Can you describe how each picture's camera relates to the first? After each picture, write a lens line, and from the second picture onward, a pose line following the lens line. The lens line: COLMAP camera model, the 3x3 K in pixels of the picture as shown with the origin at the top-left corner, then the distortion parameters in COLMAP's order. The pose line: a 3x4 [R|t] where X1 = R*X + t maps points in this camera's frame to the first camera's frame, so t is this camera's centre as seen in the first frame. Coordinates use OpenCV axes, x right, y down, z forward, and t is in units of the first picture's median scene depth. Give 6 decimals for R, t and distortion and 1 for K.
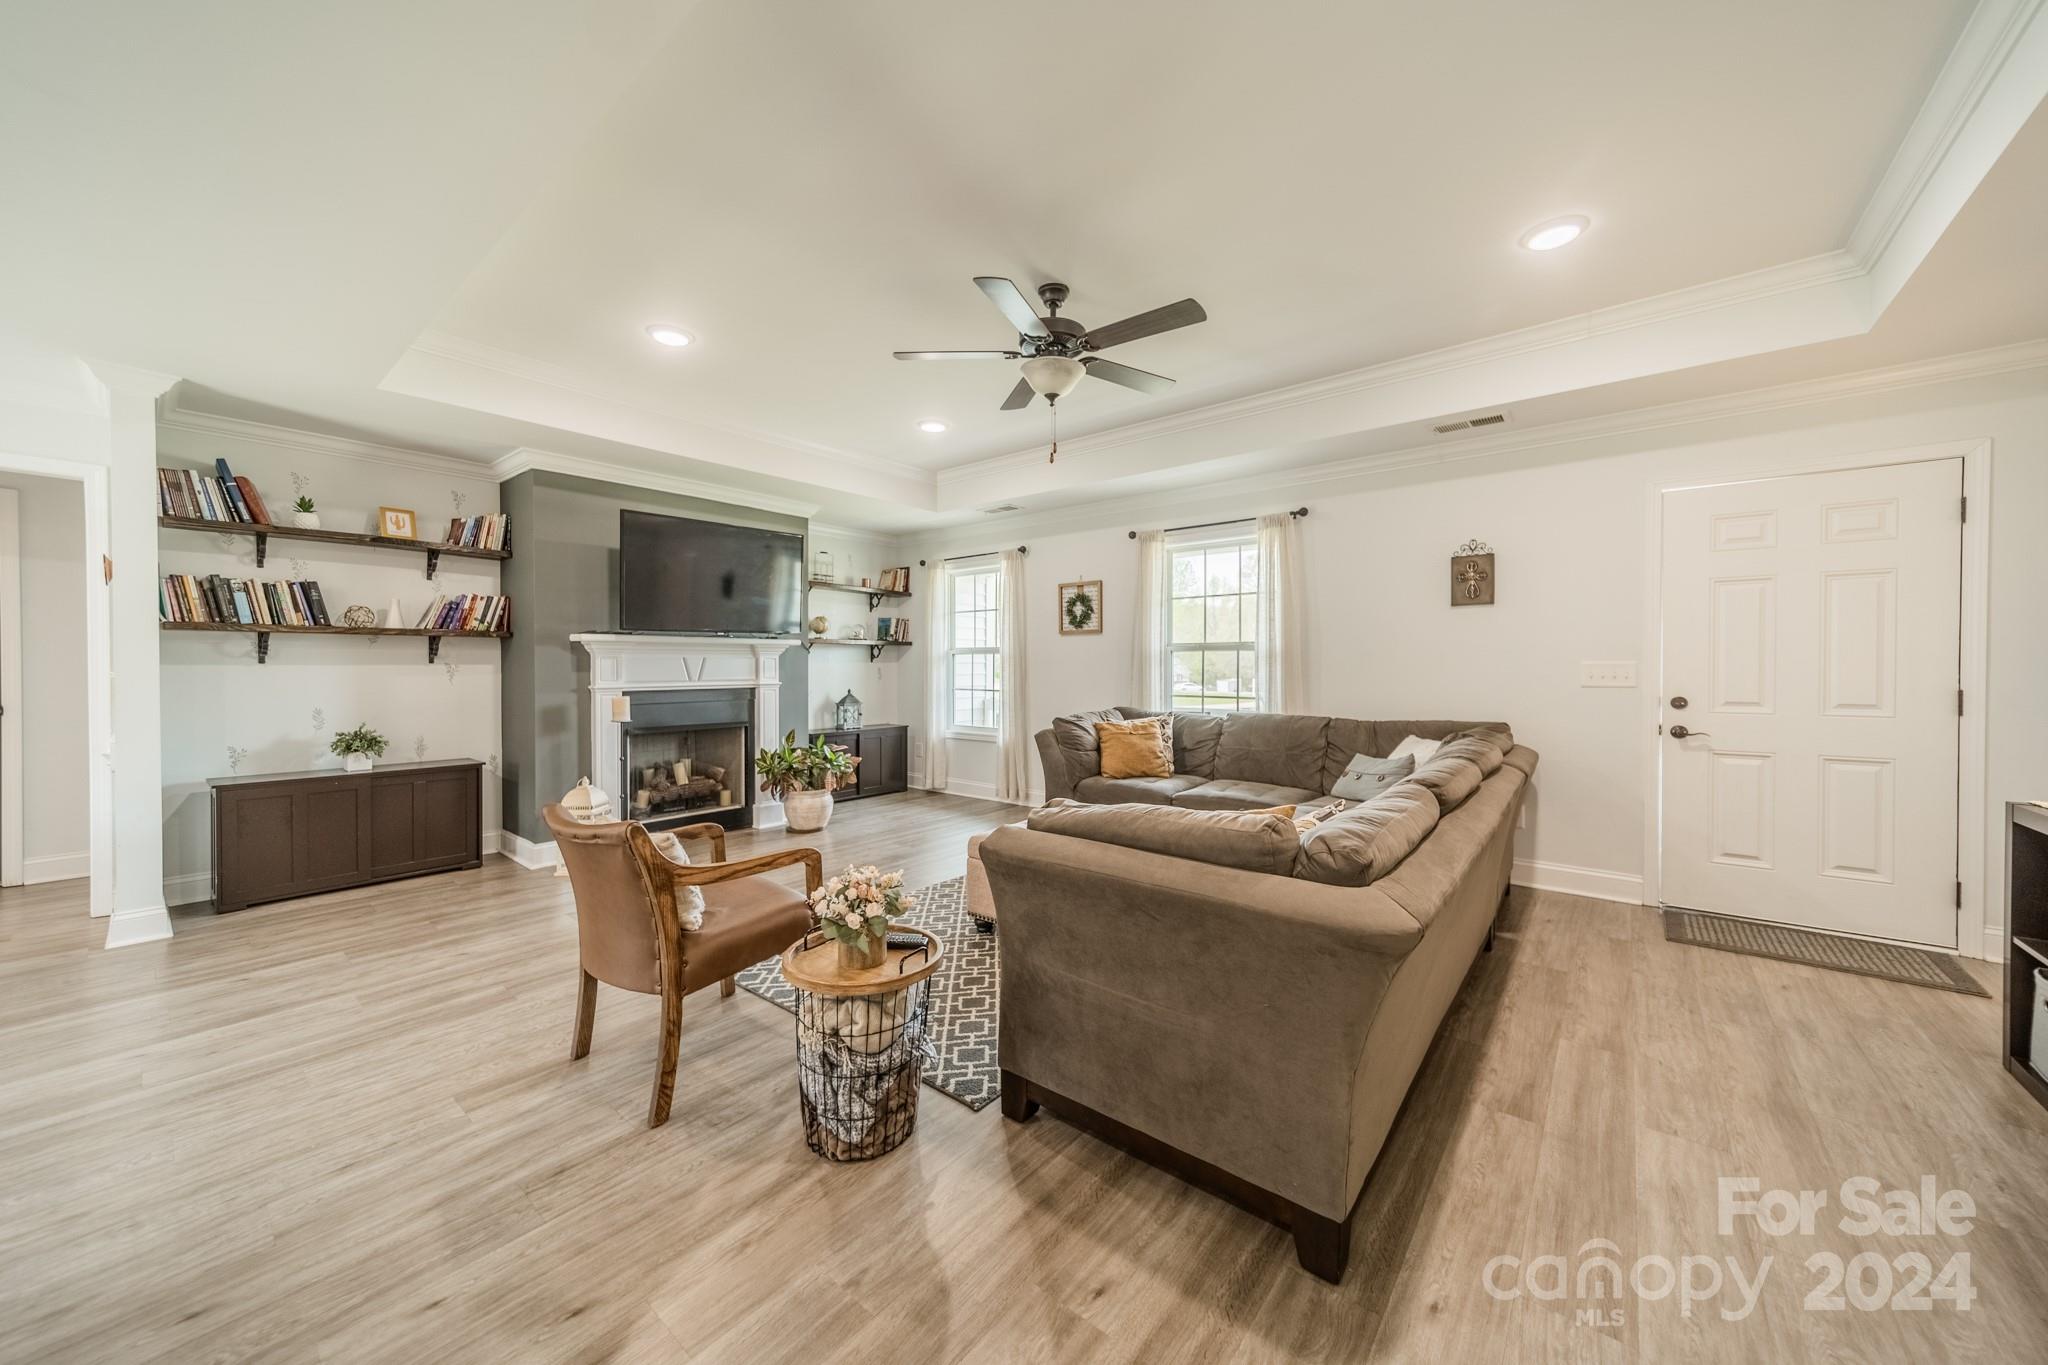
lens RADIAL K [[733.7, 0, 1033.9], [0, 733.7, 676.4], [0, 0, 1]] dist [0.010488, 0.000112]
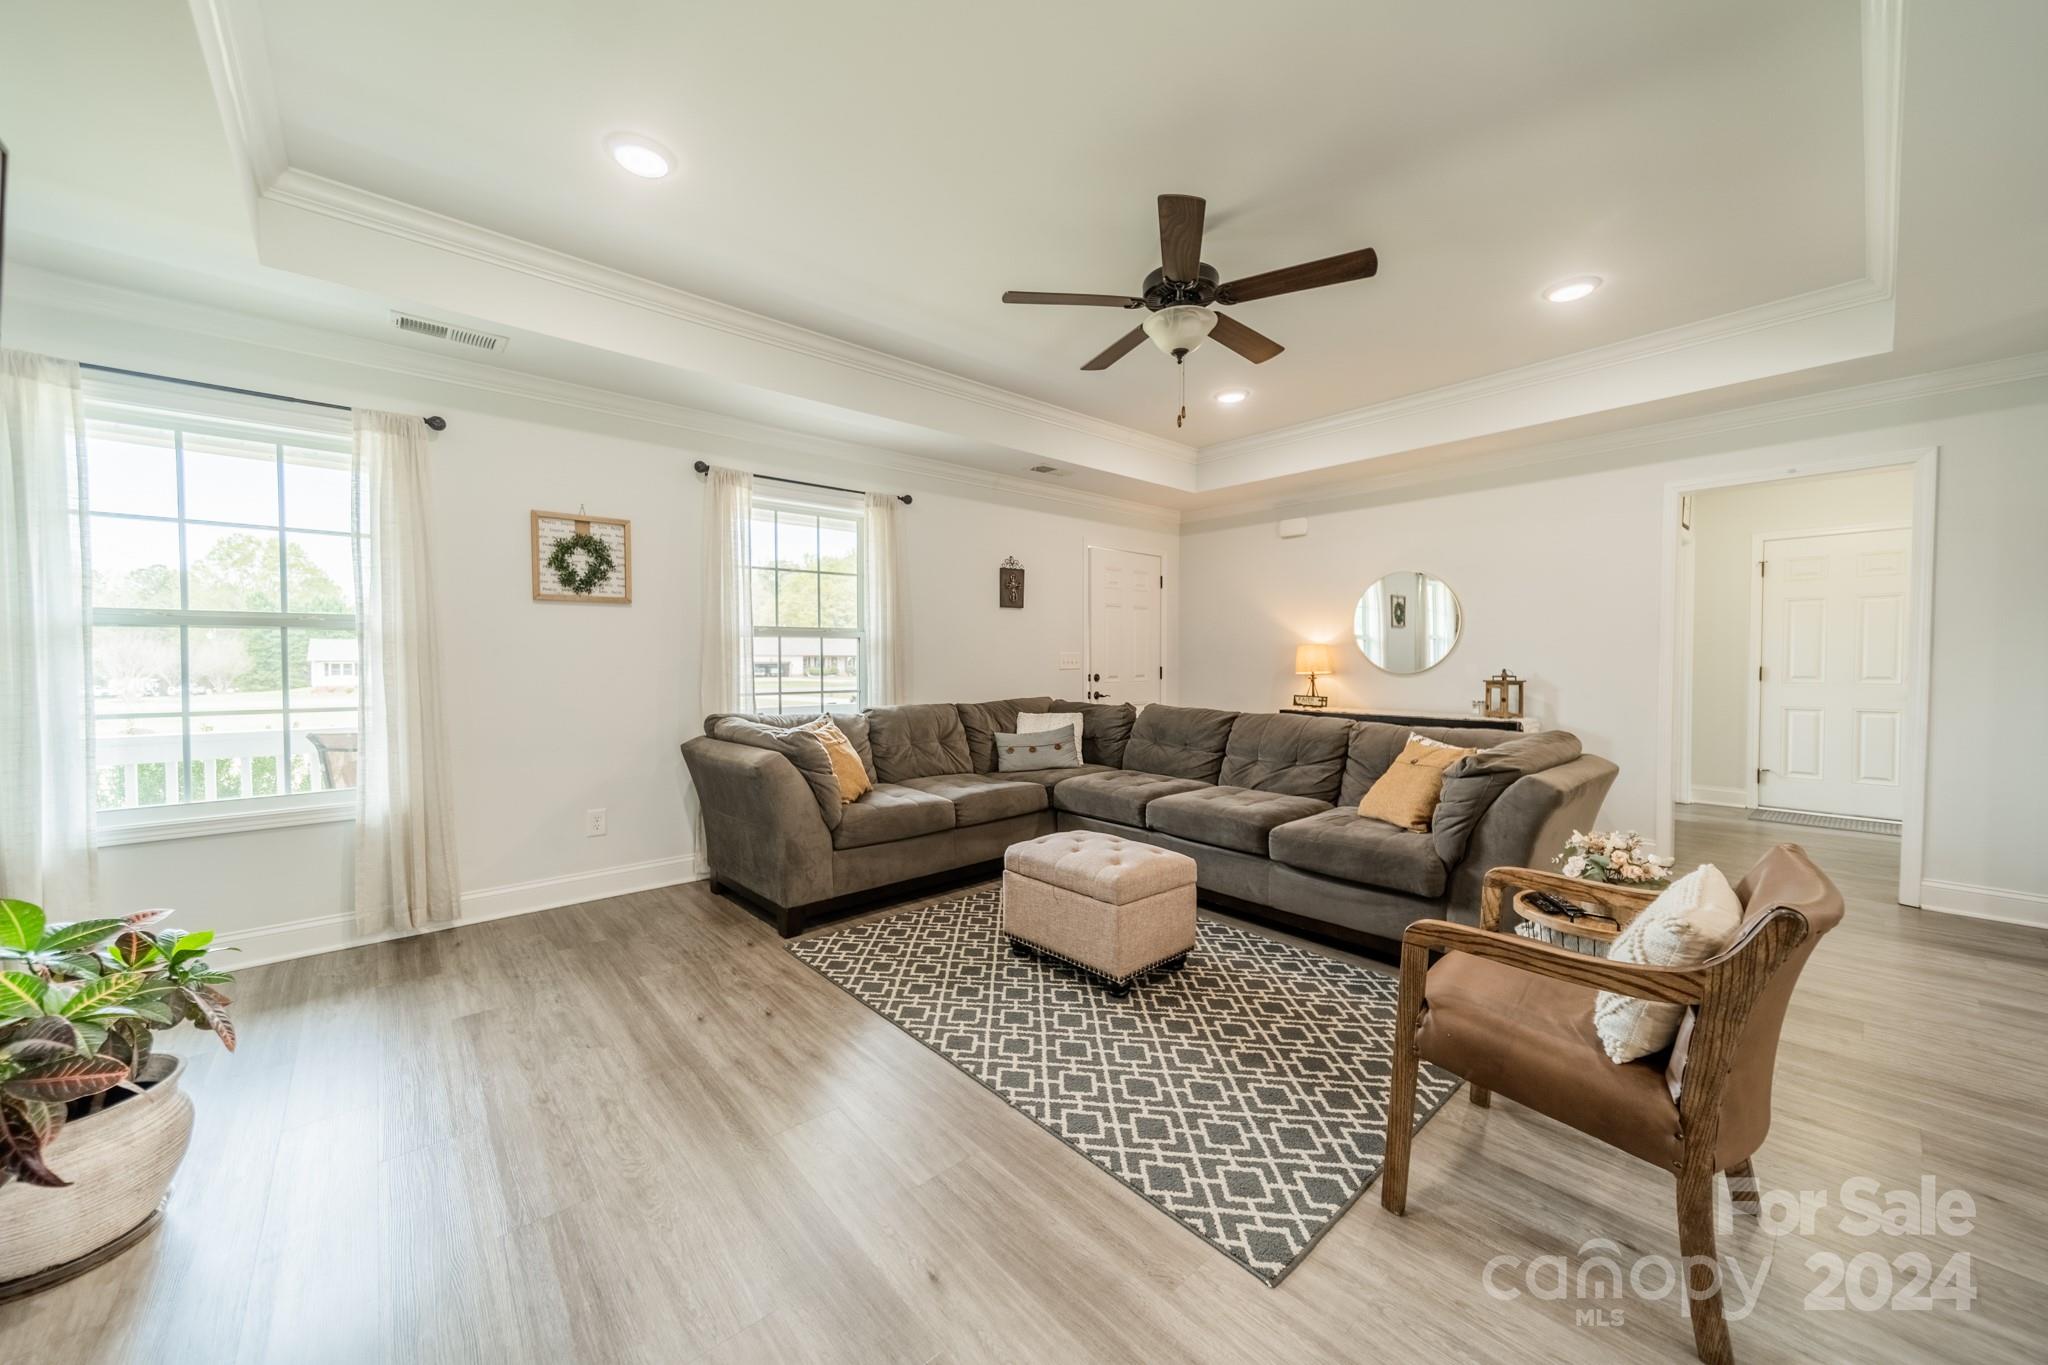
lens RADIAL K [[733.7, 0, 1033.9], [0, 733.7, 676.4], [0, 0, 1]] dist [0.010488, 0.000112]
pose [[0.167756, -0.026762, 0.985465, -0.648029], [0.017288, 0.999558, 0.024202, -0.007165], [-0.985677, 0.012977, 0.168144, 0.737504]]
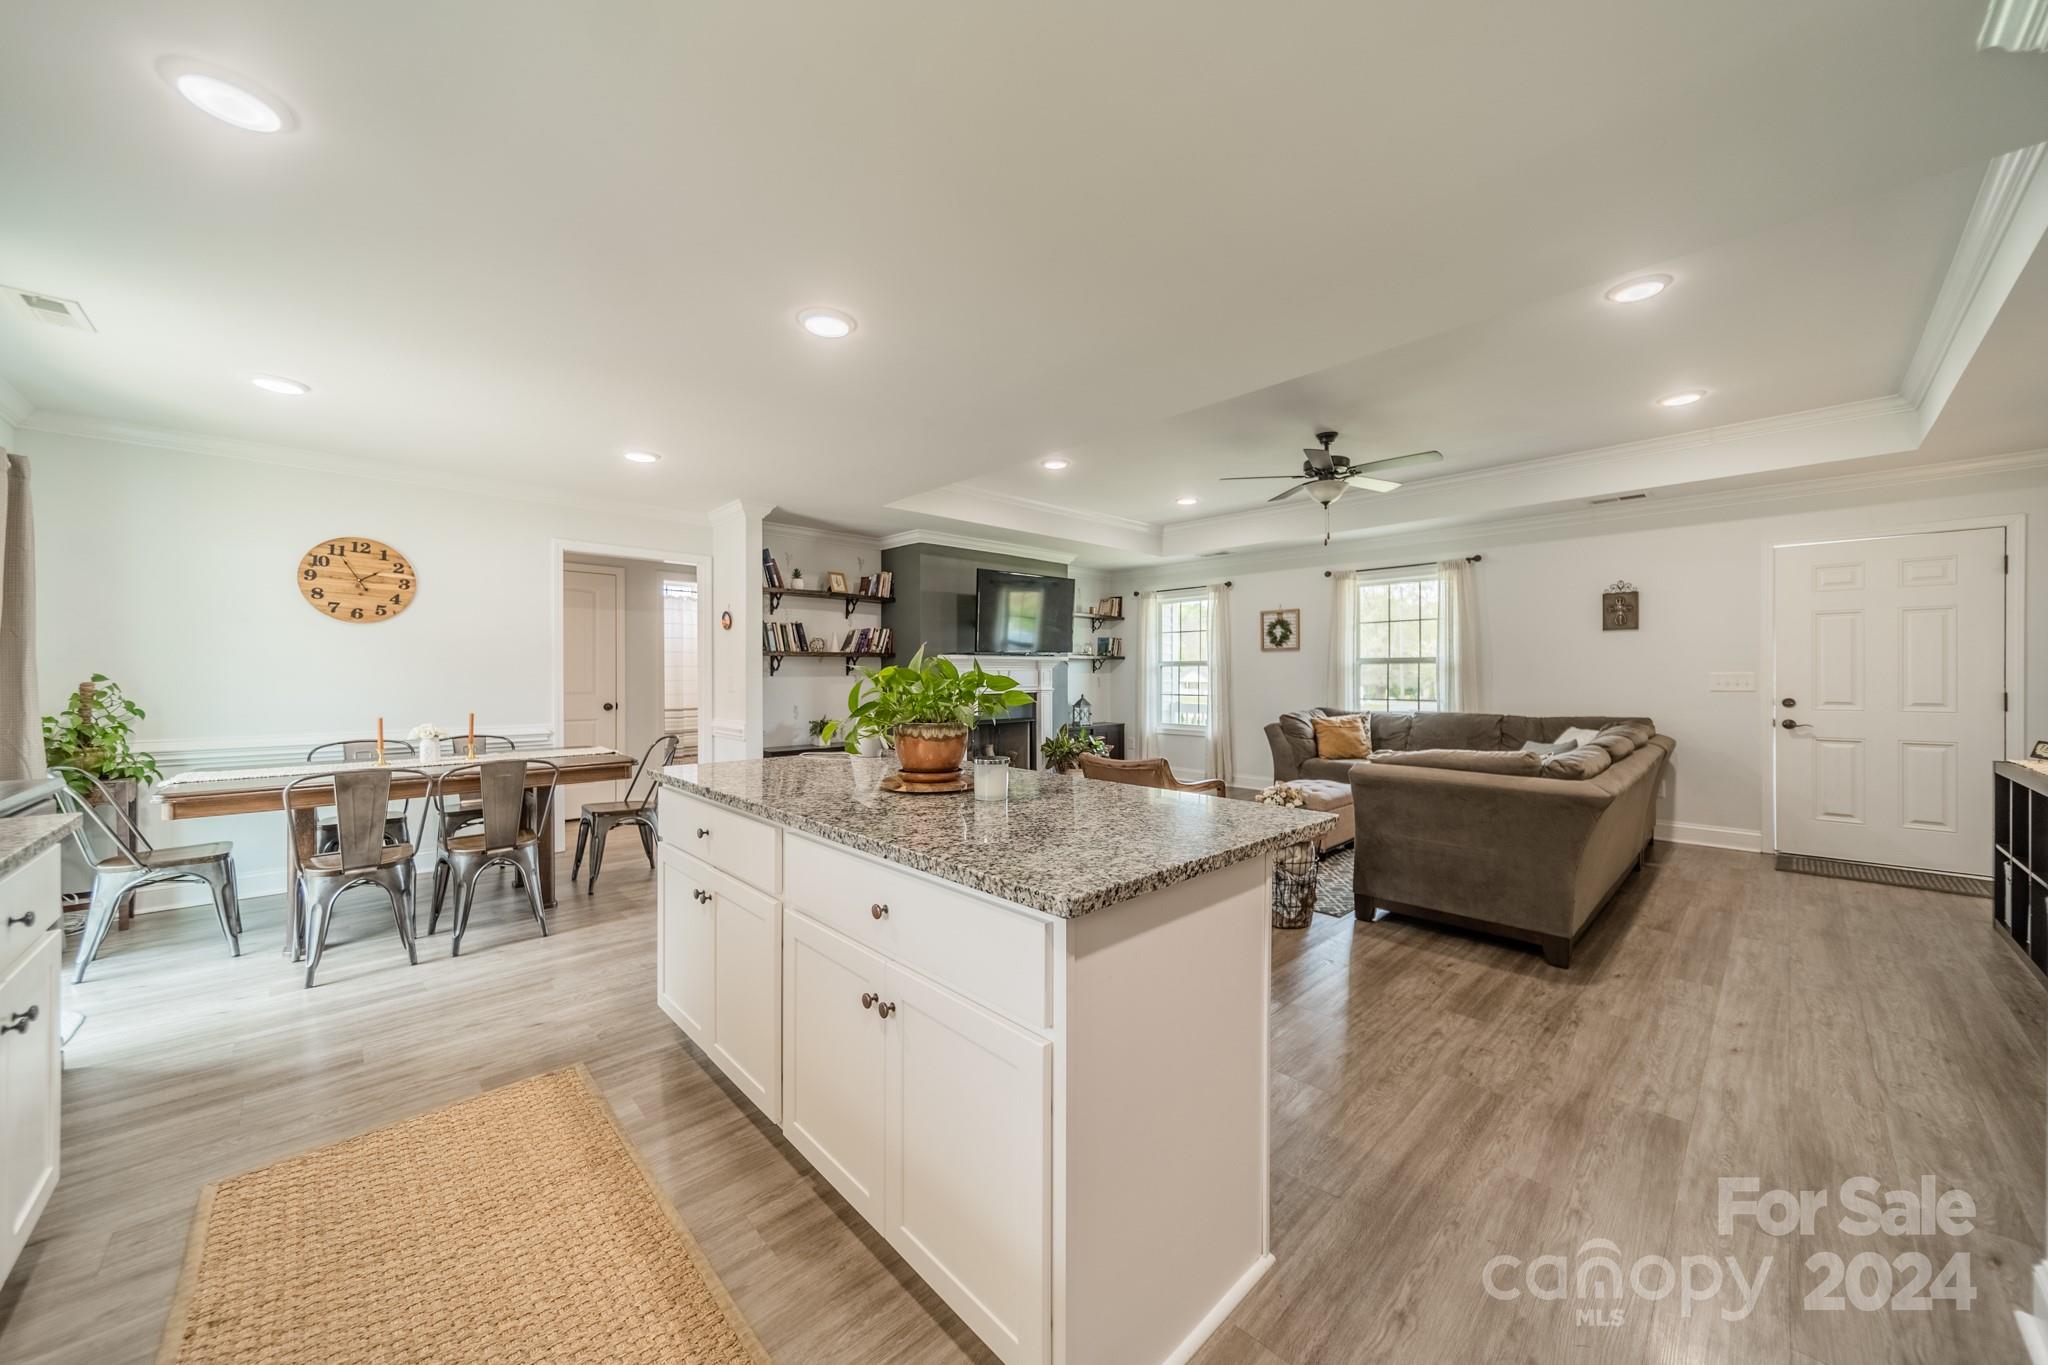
lens RADIAL K [[746.6, 0, 1026.2], [0, 746.6, 678.5], [0, 0, 1]] dist [0.011842, -0.000180]
pose [[0.993168, -0.001851, -0.116676, -0.305672], [0.000876, 0.999964, -0.008404, 0.001392], [0.116687, 0.008244, 0.993134, -0.464030]]
